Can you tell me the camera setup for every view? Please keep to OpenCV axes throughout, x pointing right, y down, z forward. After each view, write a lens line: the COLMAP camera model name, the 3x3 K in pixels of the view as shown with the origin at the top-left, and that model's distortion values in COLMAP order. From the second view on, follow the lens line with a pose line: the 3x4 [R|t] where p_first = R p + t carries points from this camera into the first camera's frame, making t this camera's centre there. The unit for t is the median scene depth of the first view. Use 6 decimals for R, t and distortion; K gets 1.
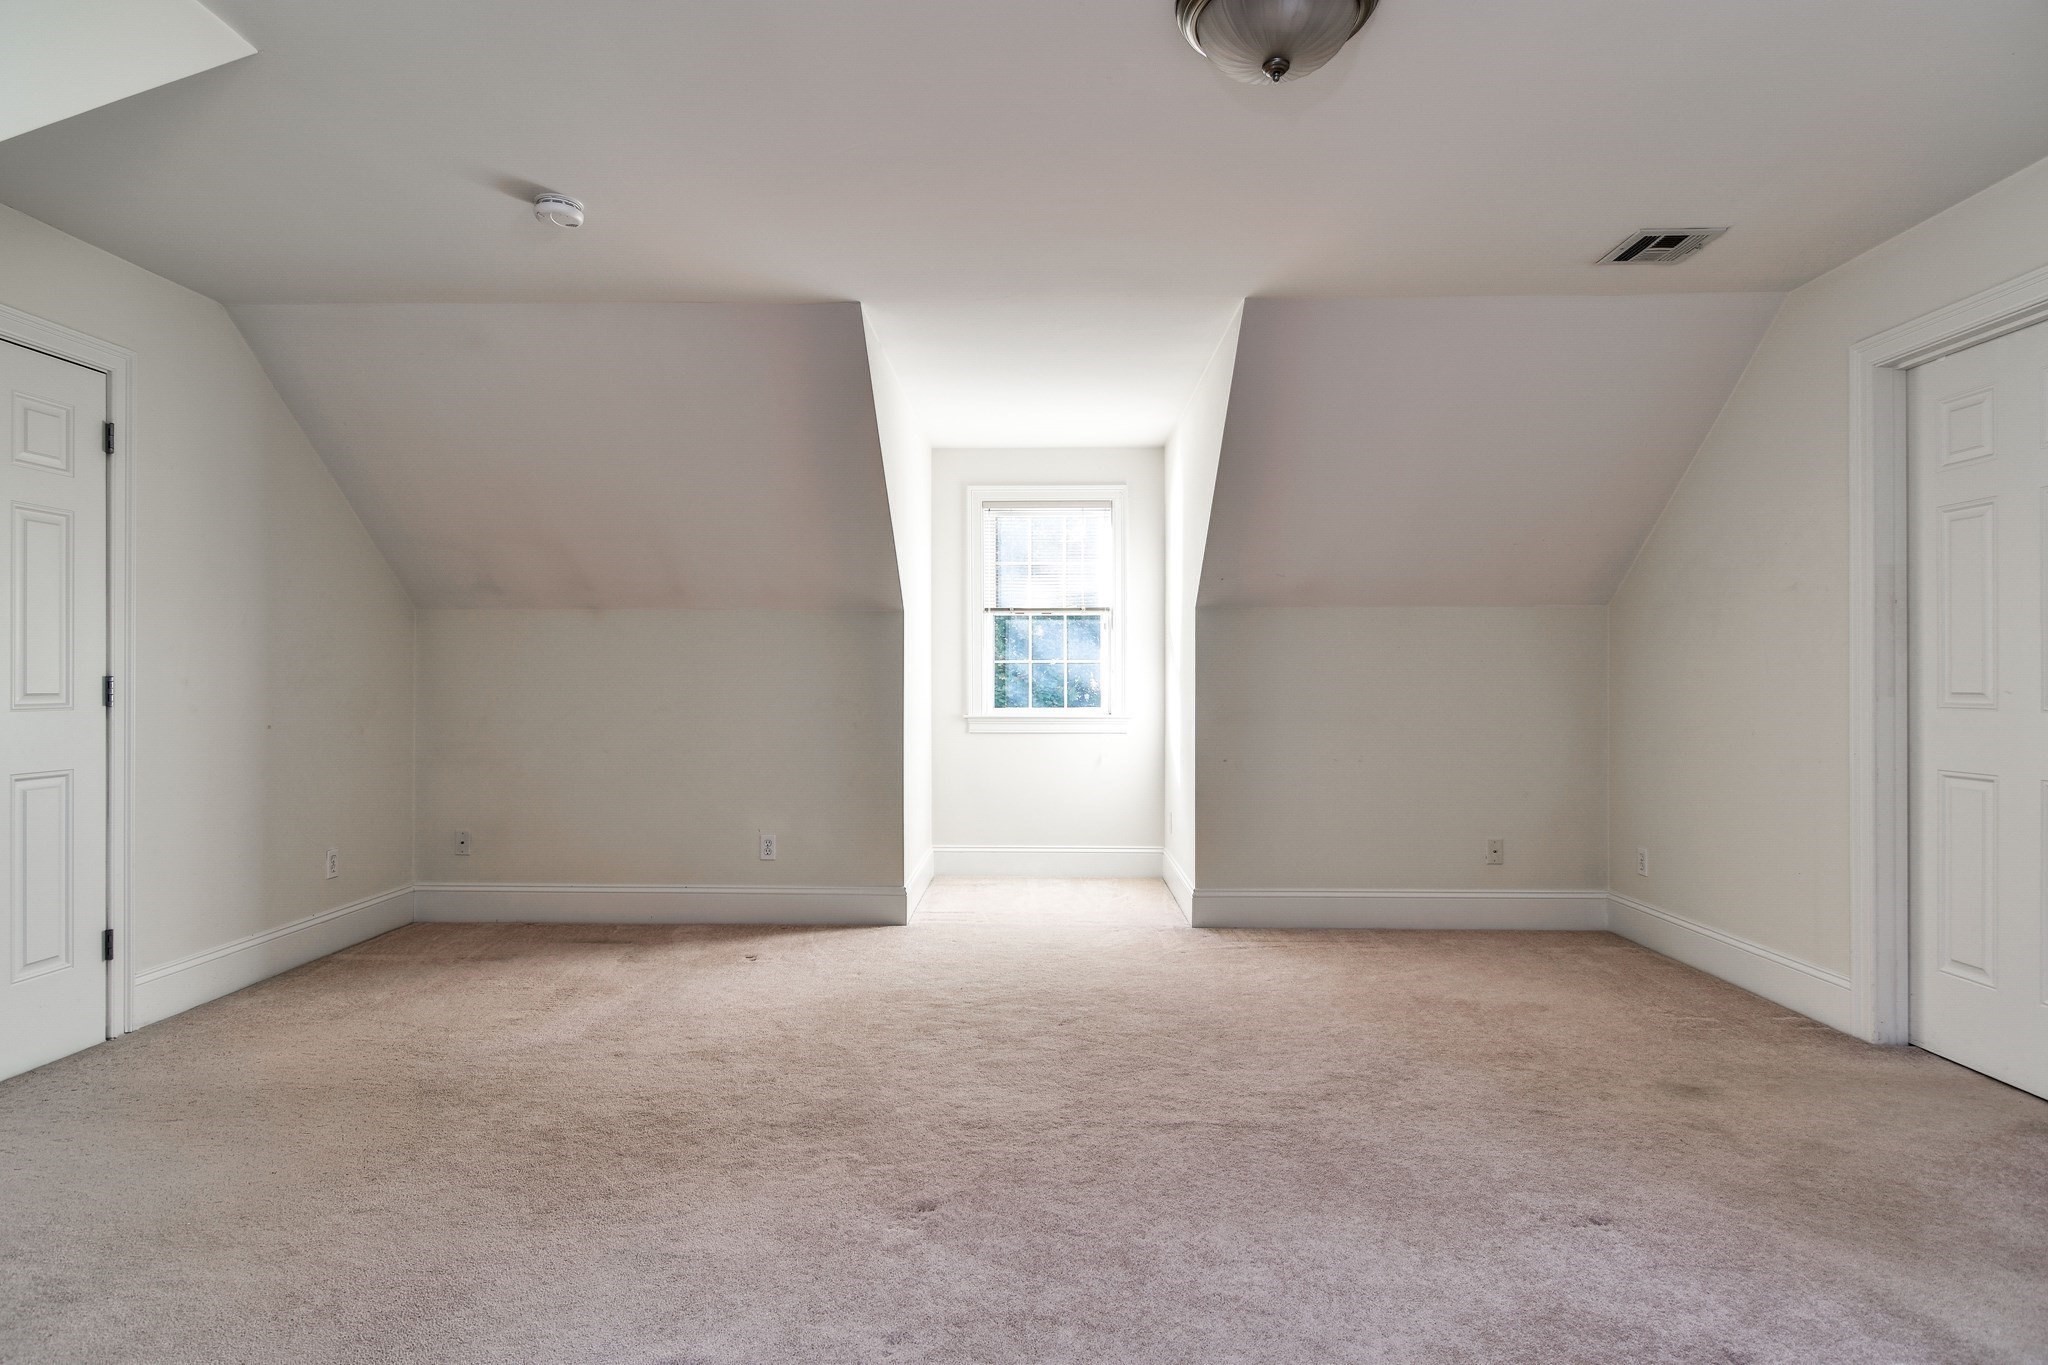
lens RADIAL K [[1077.1, 0, 1024.3], [0, 1077.1, 687.5], [0, 0, 1]] dist [-0.001930, -0.000700]
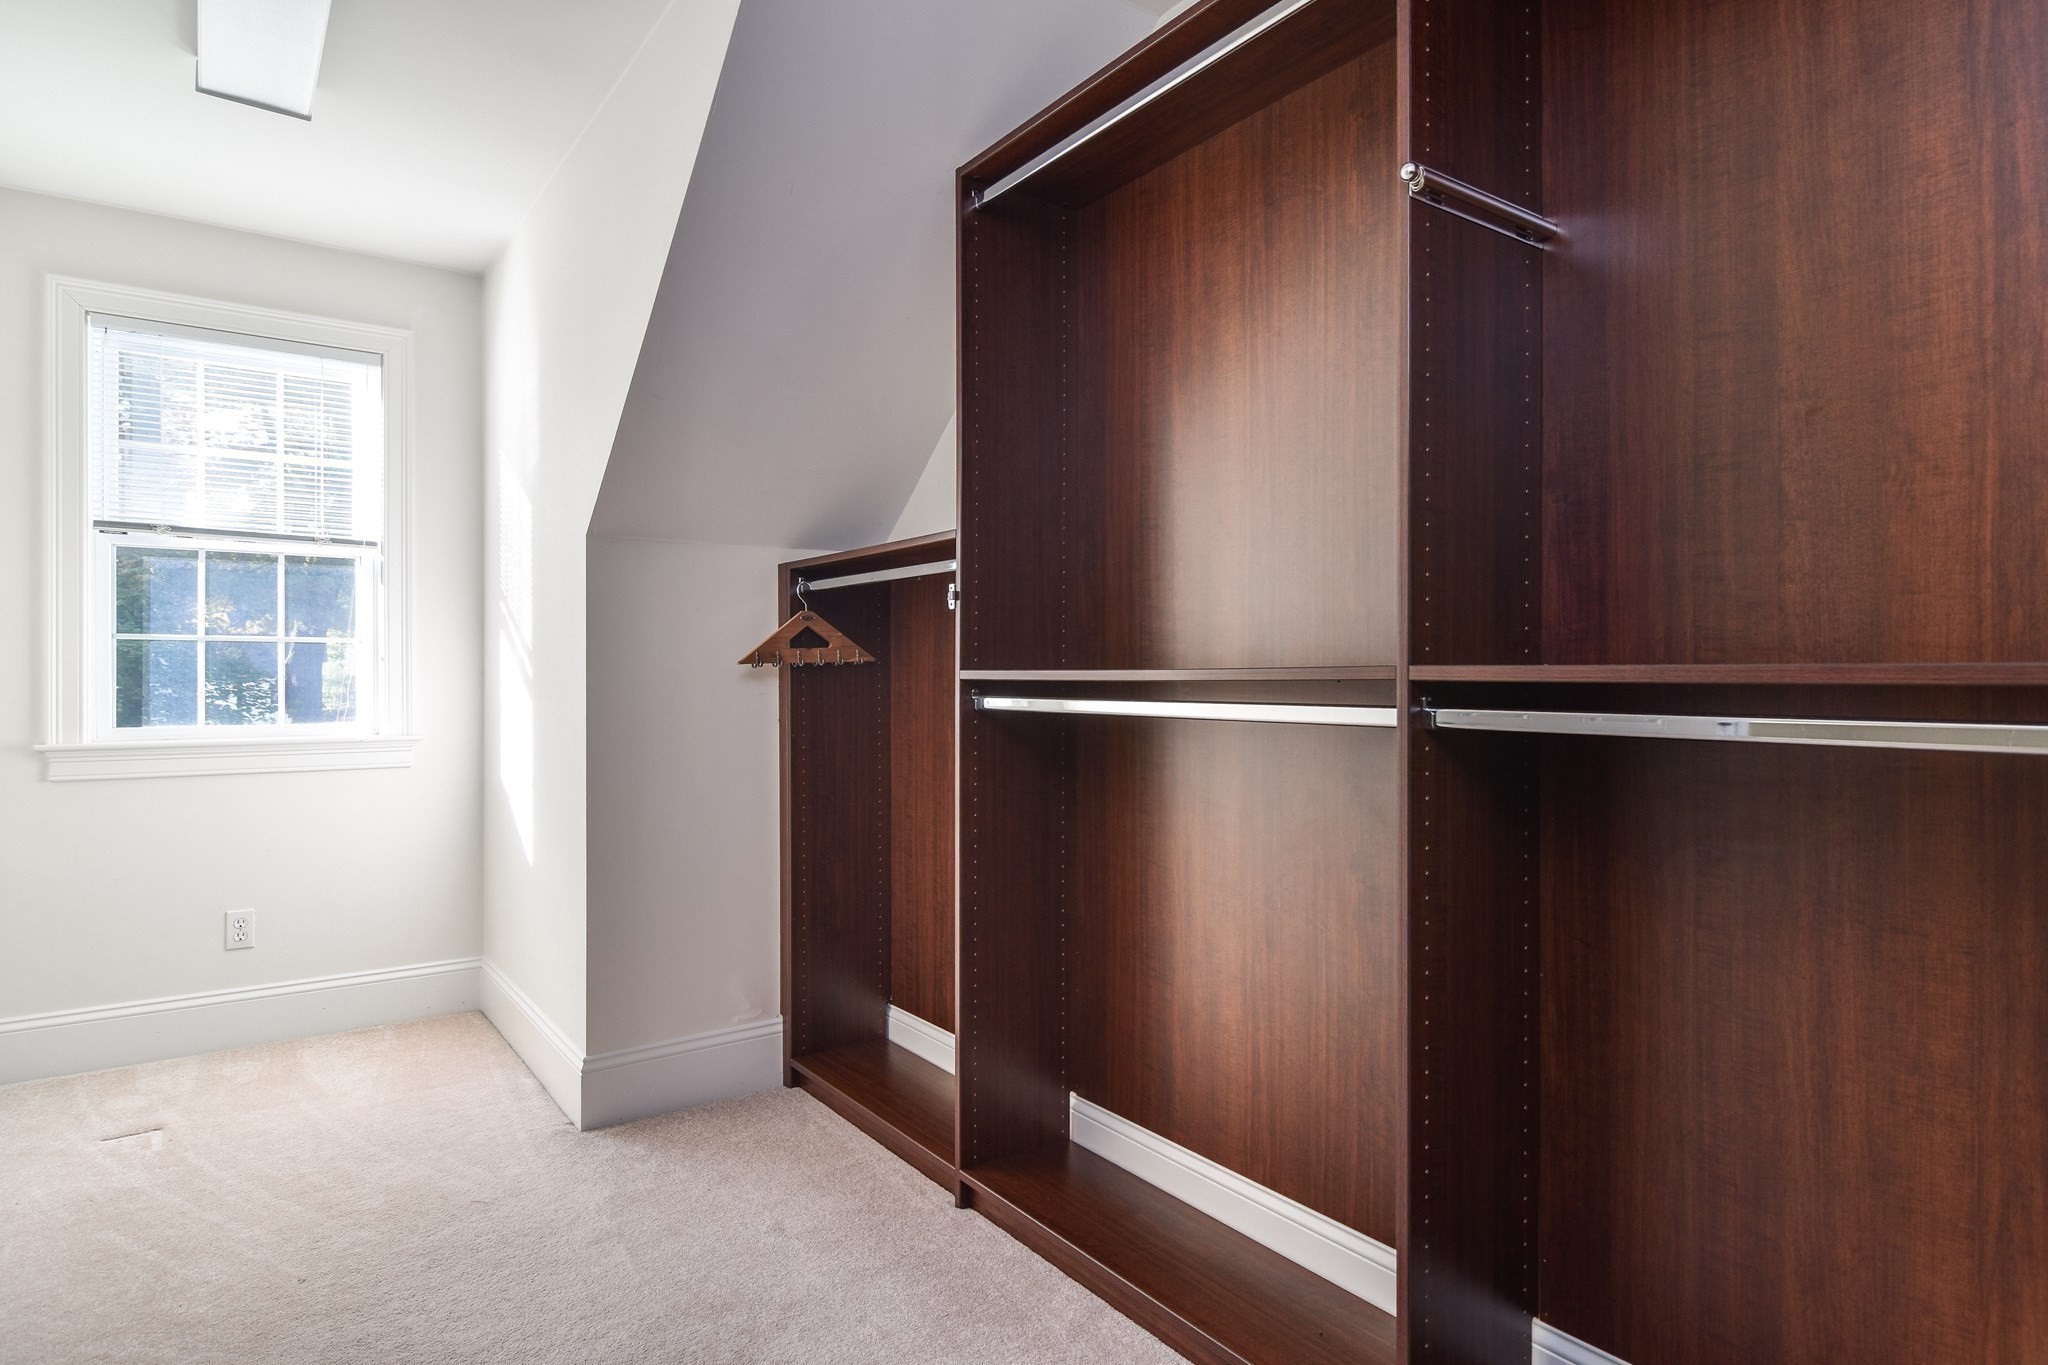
lens RADIAL K [[1168.7, 0, 1020.9], [0, 1168.7, 686.5], [0, 0, 1]] dist [-0.001023, -0.000044]
pose [[0.807866, 0.000336, 0.589366, -0.008360], [0.000161, 1.000000, -0.000791, 0.000949], [-0.589366, 0.000734, 0.807866, 0.323991]]
